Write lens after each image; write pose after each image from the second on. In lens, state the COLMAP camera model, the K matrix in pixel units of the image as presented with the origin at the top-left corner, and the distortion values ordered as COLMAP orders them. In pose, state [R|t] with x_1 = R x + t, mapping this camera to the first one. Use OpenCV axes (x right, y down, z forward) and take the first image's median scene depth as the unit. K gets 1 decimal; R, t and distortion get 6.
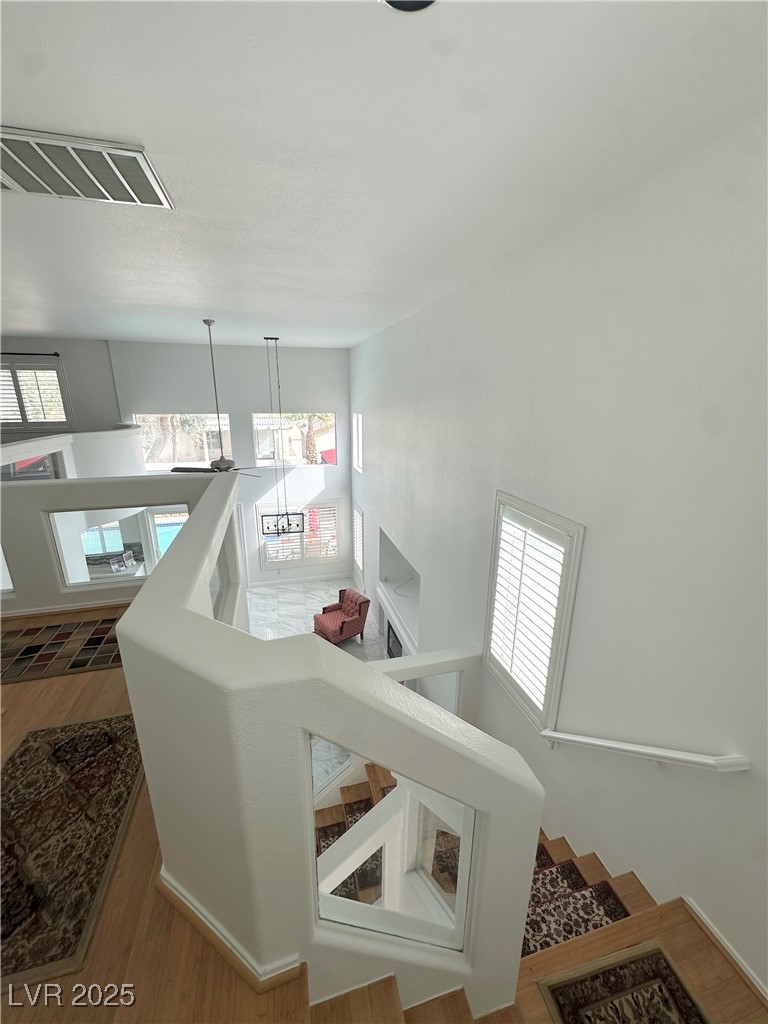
lens RADIAL K [[409.2, 0, 384.0], [0, 409.2, 512.0], [0, 0, 1]] dist [-0.008724, -0.000010]
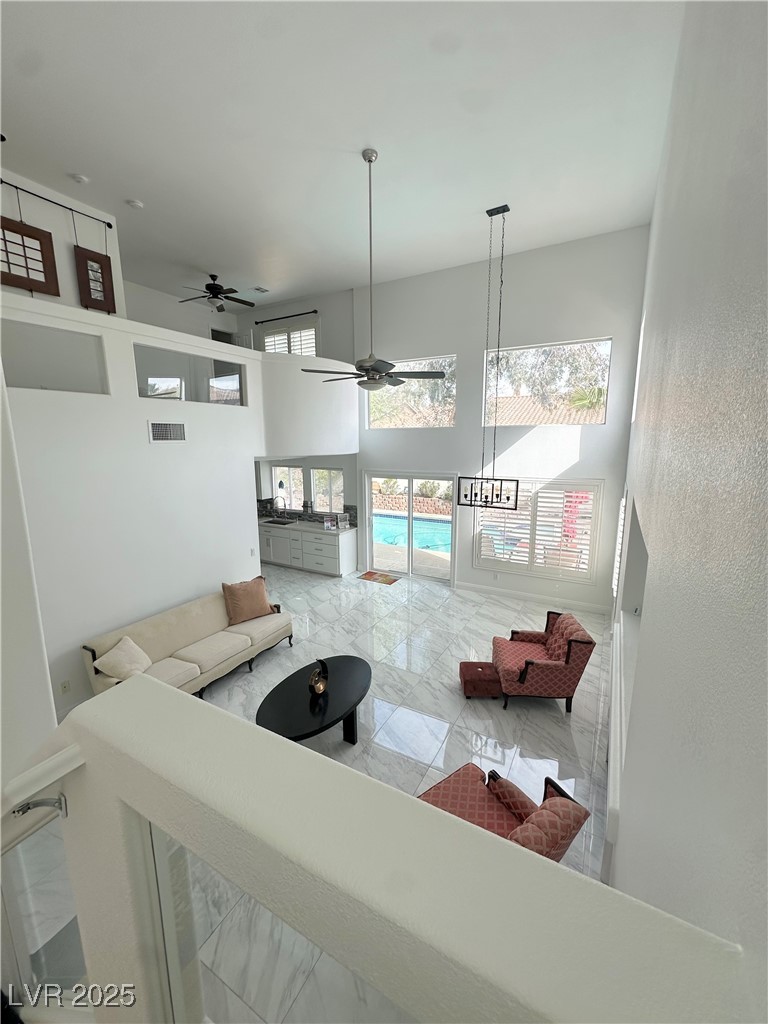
lens RADIAL K [[409.2, 0, 384.0], [0, 409.2, 512.0], [0, 0, 1]] dist [-0.008724, -0.000010]
pose [[0.711964, 0.114189, -0.692869, 0.110088], [-0.182946, 0.982779, -0.026021, 0.113219], [0.677966, 0.145284, 0.720594, 0.415721]]
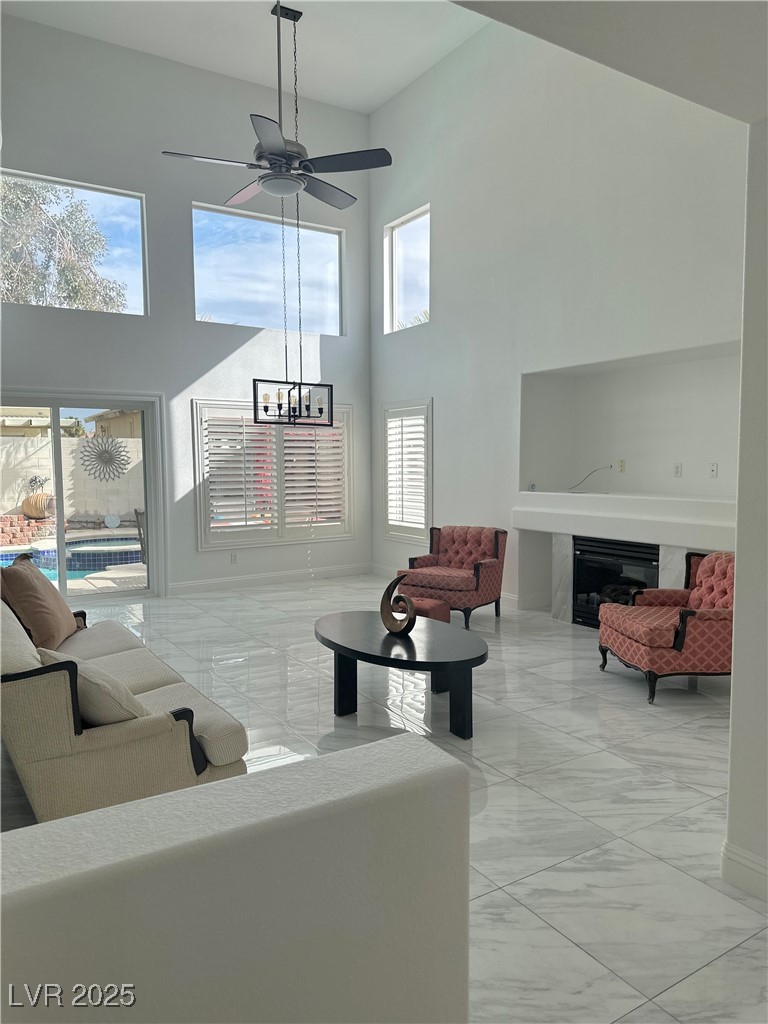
lens RADIAL K [[716.3, 0, 383.4], [0, 716.3, 516.8], [0, 0, 1]] dist [0.105716, -0.157022]
pose [[0.952820, -0.033829, 0.301643, -0.421277], [0.093871, 0.977894, -0.186847, 0.335536], [-0.288654, 0.206347, 0.934933, 0.228167]]
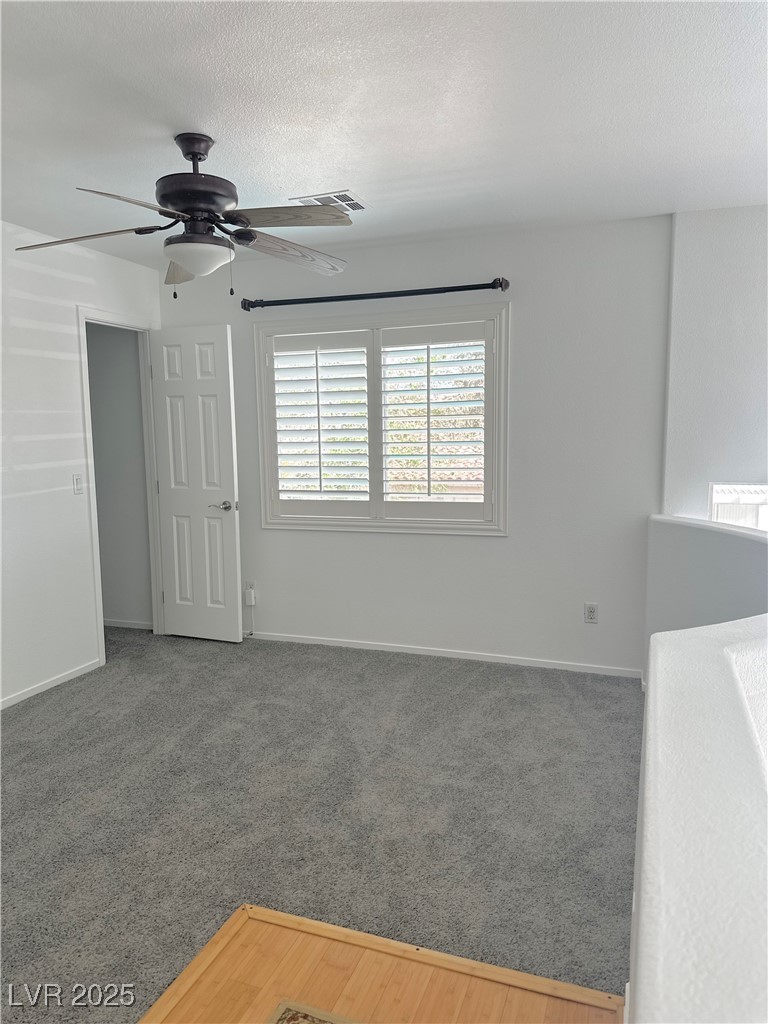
lens RADIAL K [[716.3, 0, 383.4], [0, 716.3, 516.8], [0, 0, 1]] dist [0.105716, -0.157022]
pose [[0.815409, 0.050729, -0.576658, -0.538470], [-0.142232, 0.983174, -0.114629, -0.142124], [0.561140, 0.175488, 0.808904, 0.530956]]
